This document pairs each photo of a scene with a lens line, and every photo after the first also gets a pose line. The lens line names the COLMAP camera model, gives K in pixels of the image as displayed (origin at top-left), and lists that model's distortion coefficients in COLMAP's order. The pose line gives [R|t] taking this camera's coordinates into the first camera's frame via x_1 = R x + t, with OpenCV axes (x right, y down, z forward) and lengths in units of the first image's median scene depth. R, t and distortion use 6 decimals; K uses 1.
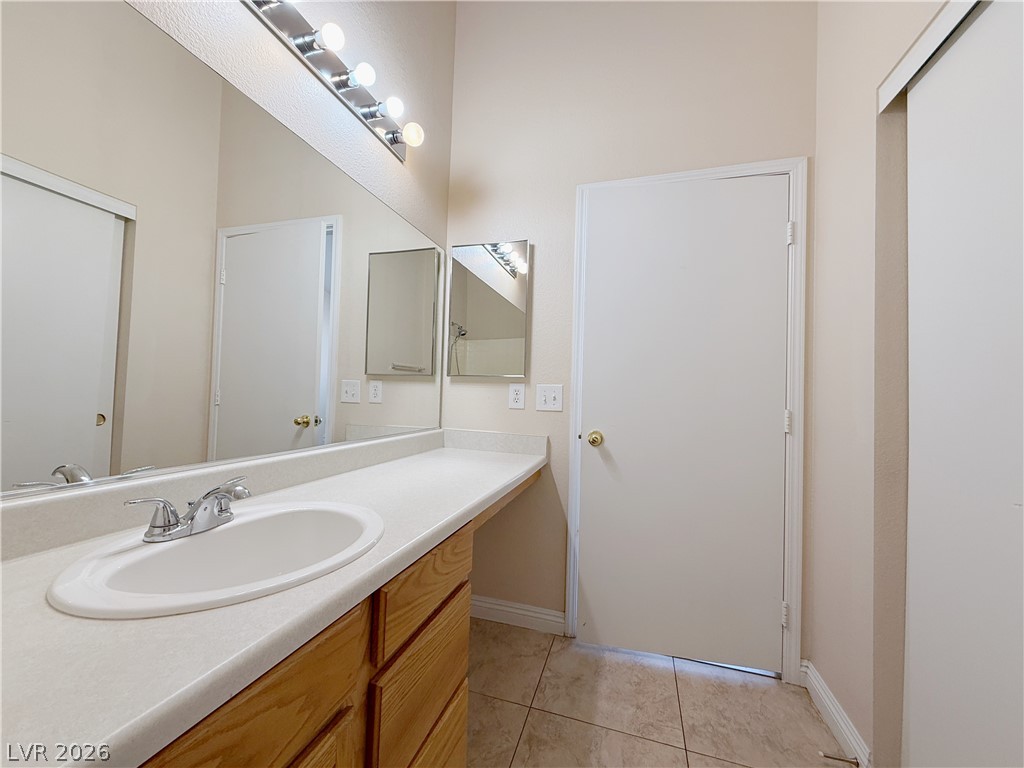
lens RADIAL K [[410.4, 0, 510.7], [0, 410.4, 383.9], [0, 0, 1]] dist [0.002940, -0.001266]
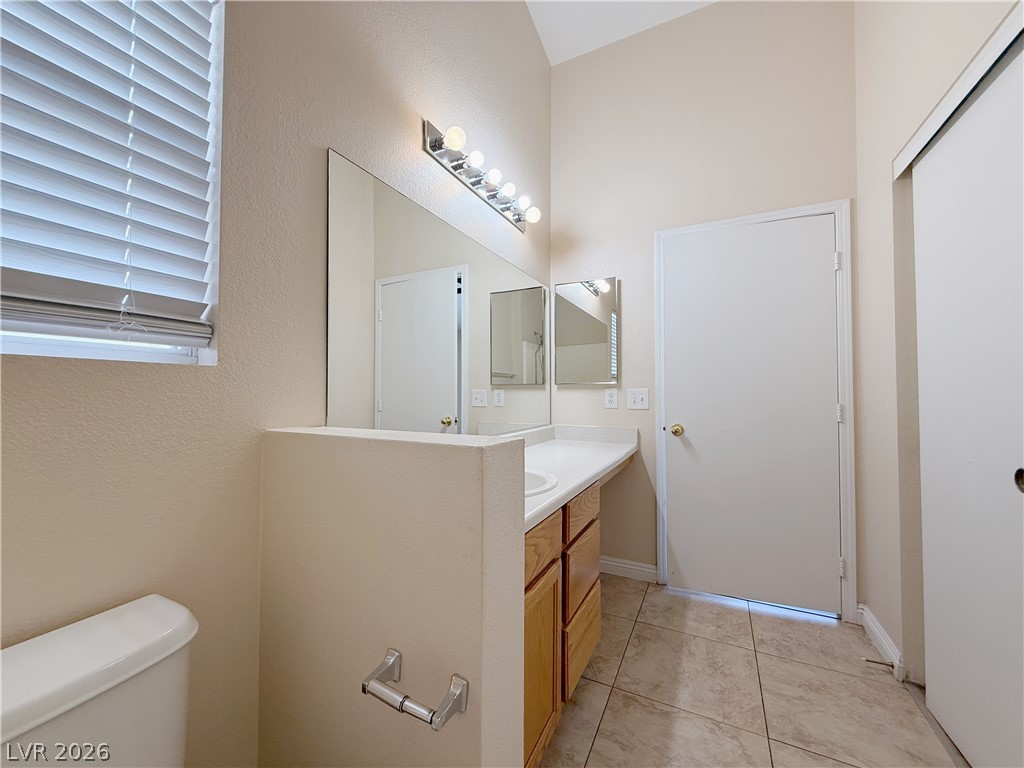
lens RADIAL K [[410.4, 0, 510.6], [0, 410.4, 384.4], [0, 0, 1]] dist [0.002940, -0.001266]
pose [[0.985835, -0.034067, -0.164221, -0.095392], [0.034024, 0.999416, -0.003074, -0.023931], [0.164229, -0.002557, 0.986419, -0.369878]]
